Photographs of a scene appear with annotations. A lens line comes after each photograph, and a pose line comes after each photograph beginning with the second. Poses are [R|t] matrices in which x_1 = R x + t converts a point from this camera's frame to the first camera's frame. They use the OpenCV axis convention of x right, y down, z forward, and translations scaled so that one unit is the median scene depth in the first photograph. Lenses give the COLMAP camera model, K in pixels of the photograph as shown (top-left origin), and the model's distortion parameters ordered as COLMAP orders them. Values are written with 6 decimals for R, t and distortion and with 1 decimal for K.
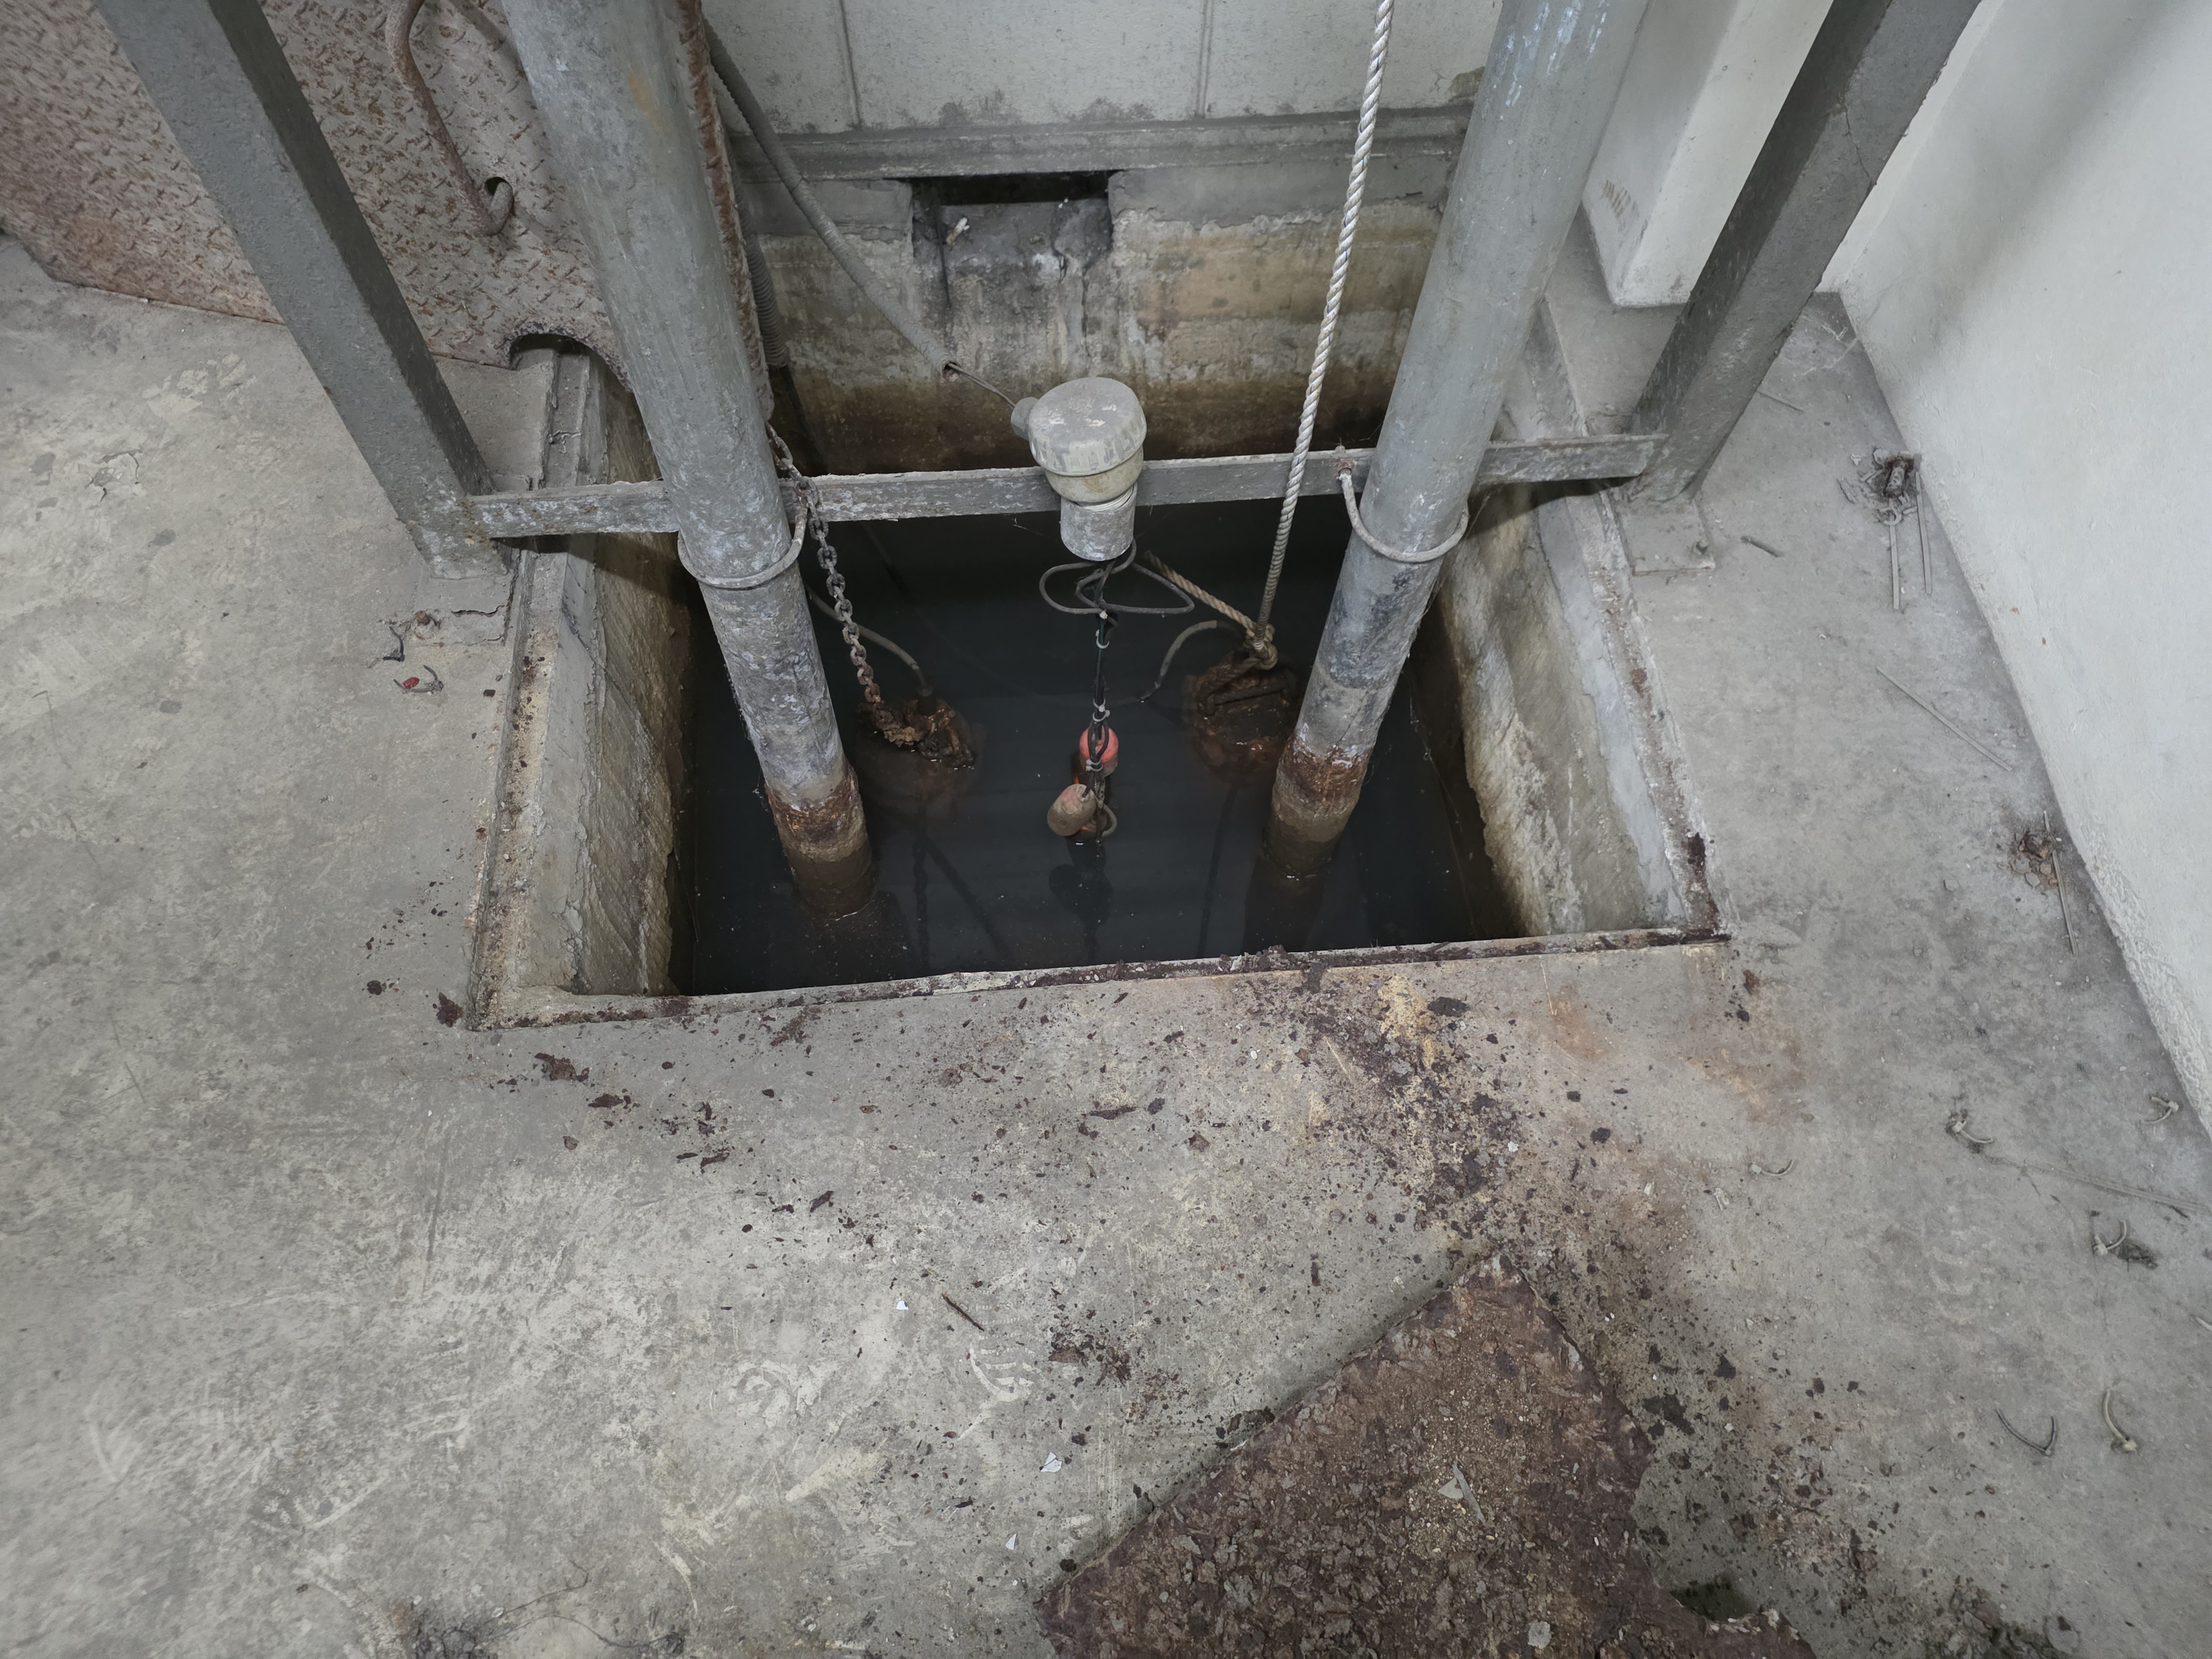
lens RADIAL K [[1455.5, 0, 1106.0], [0, 1455.5, 829.5], [0, 0, 1]] dist [0.054152, -0.029277]
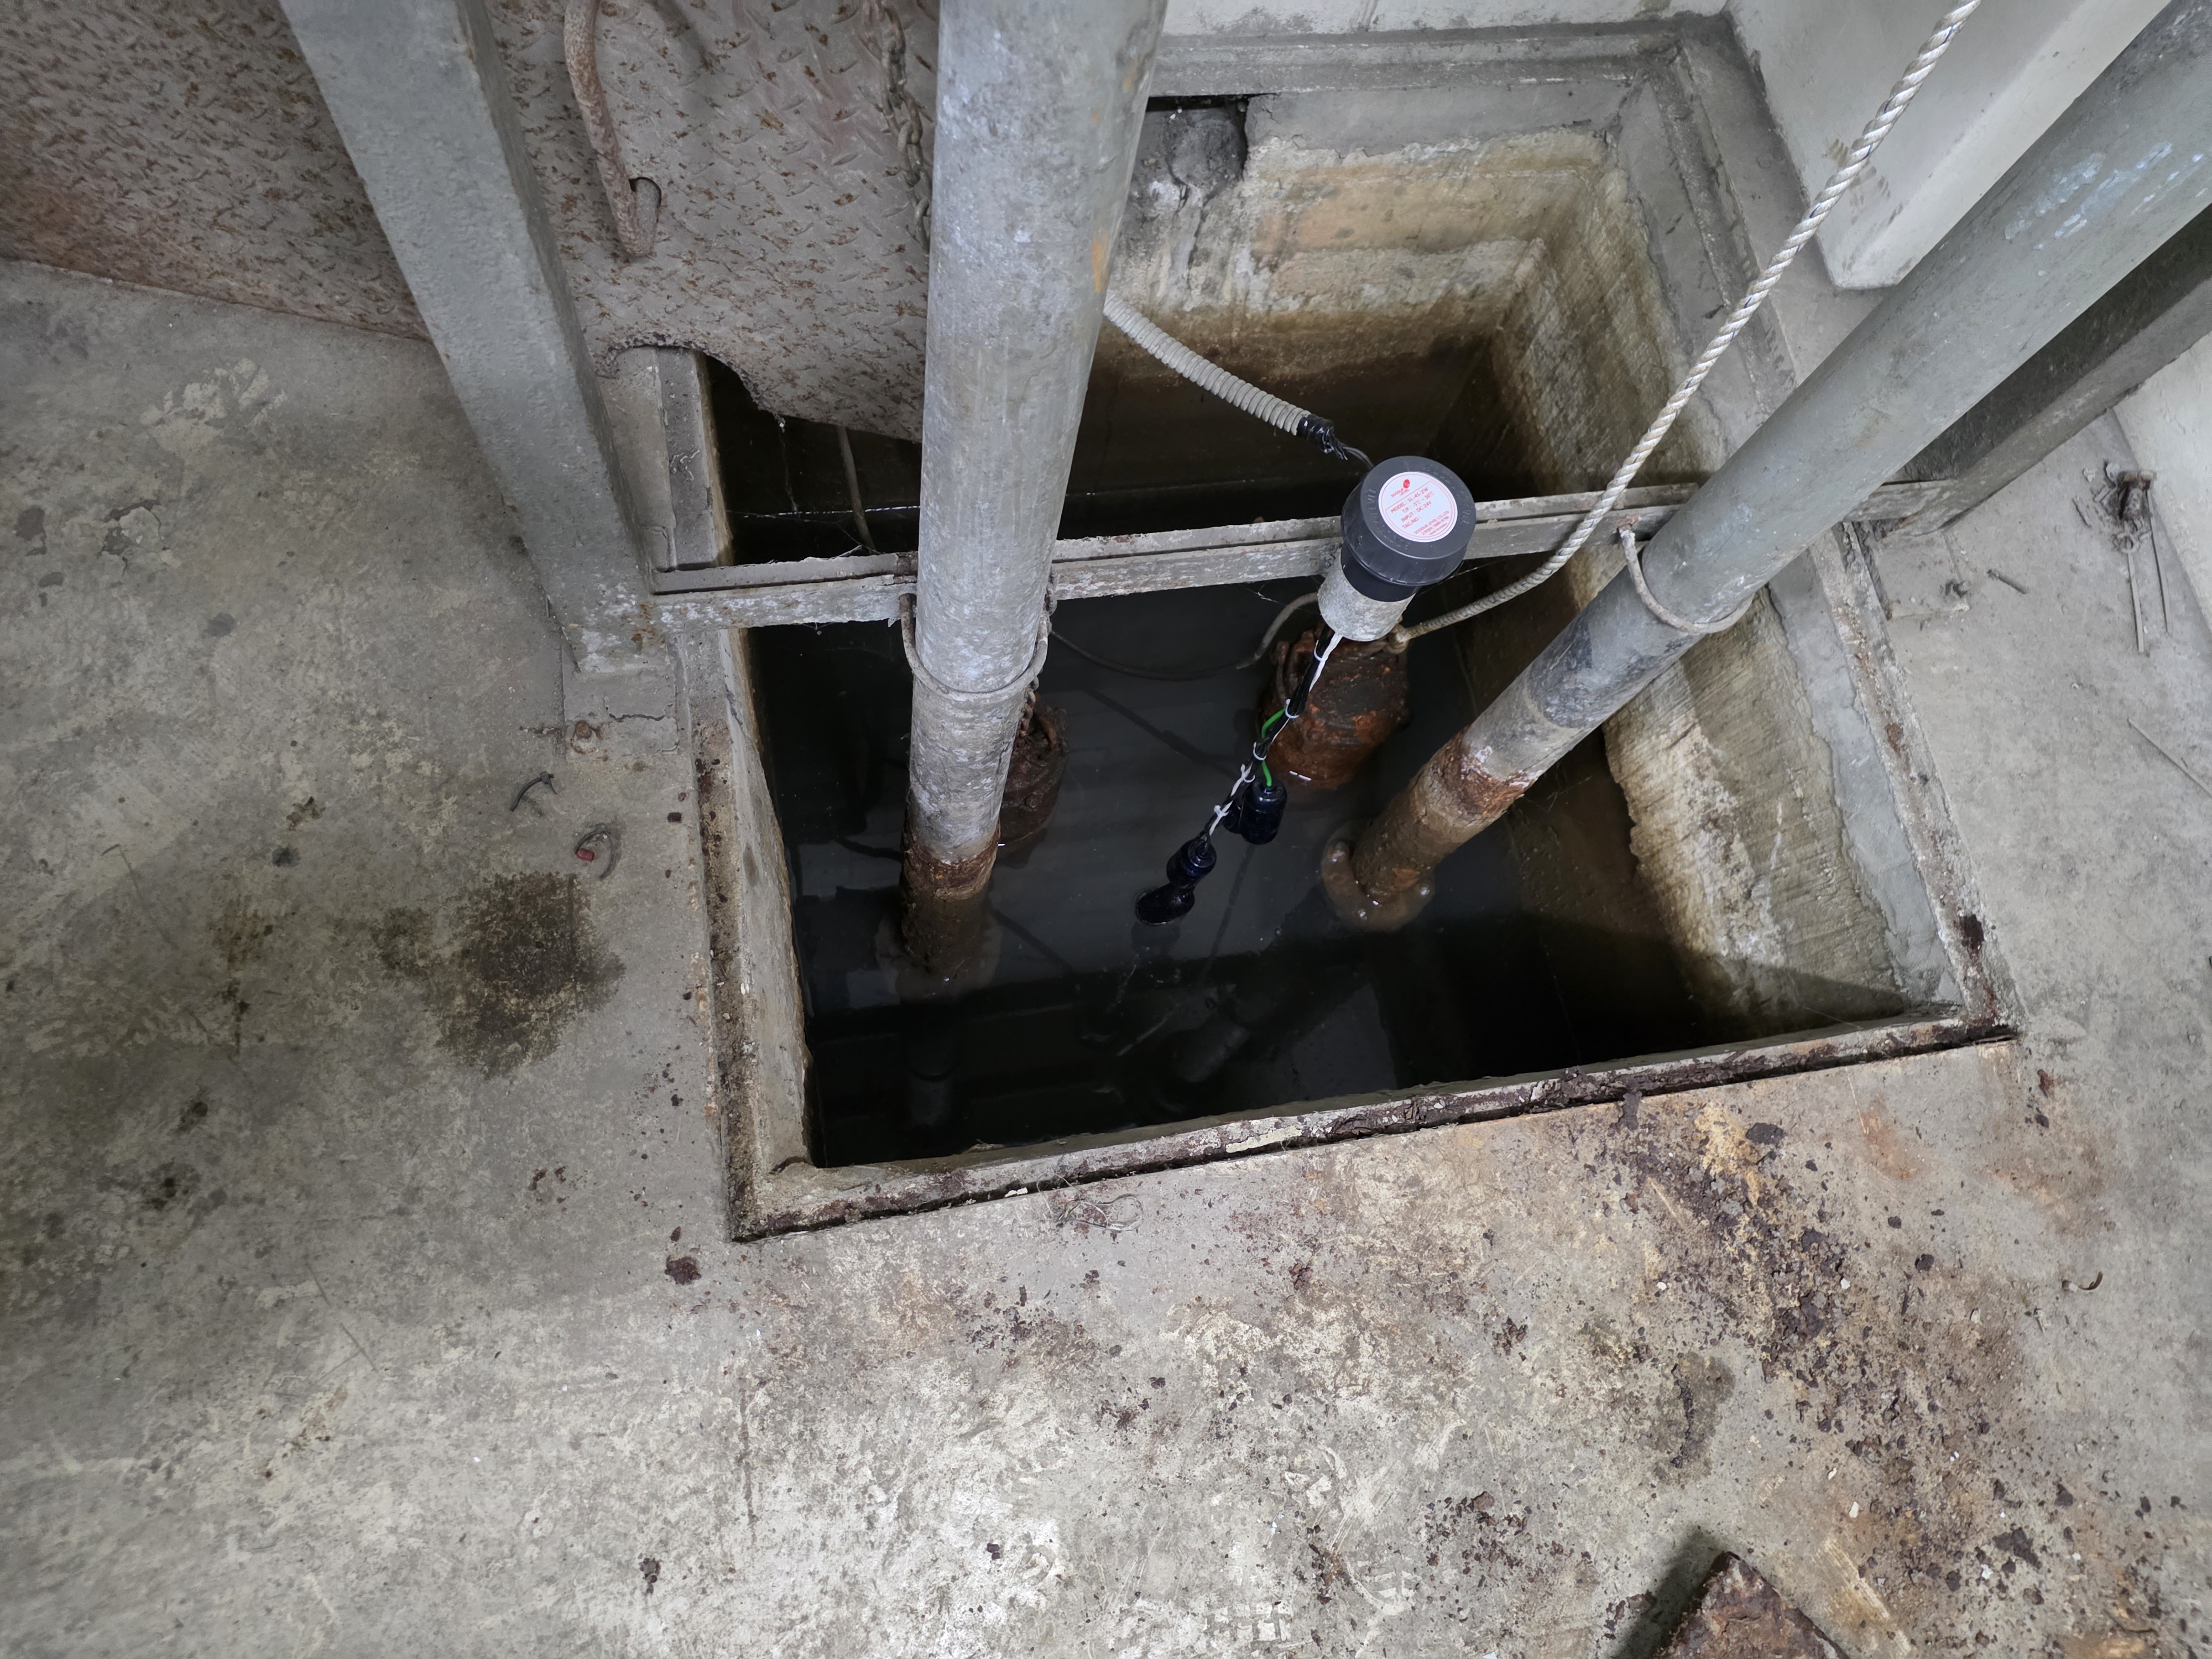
lens RADIAL K [[1455.5, 0, 1106.0], [0, 1455.5, 829.5], [0, 0, 1]] dist [0.054152, -0.029277]
pose [[0.989726, -0.043950, 0.136052, -0.309178], [0.020475, 0.985343, 0.169351, -0.241936], [-0.141501, -0.164825, 0.976120, 0.145353]]
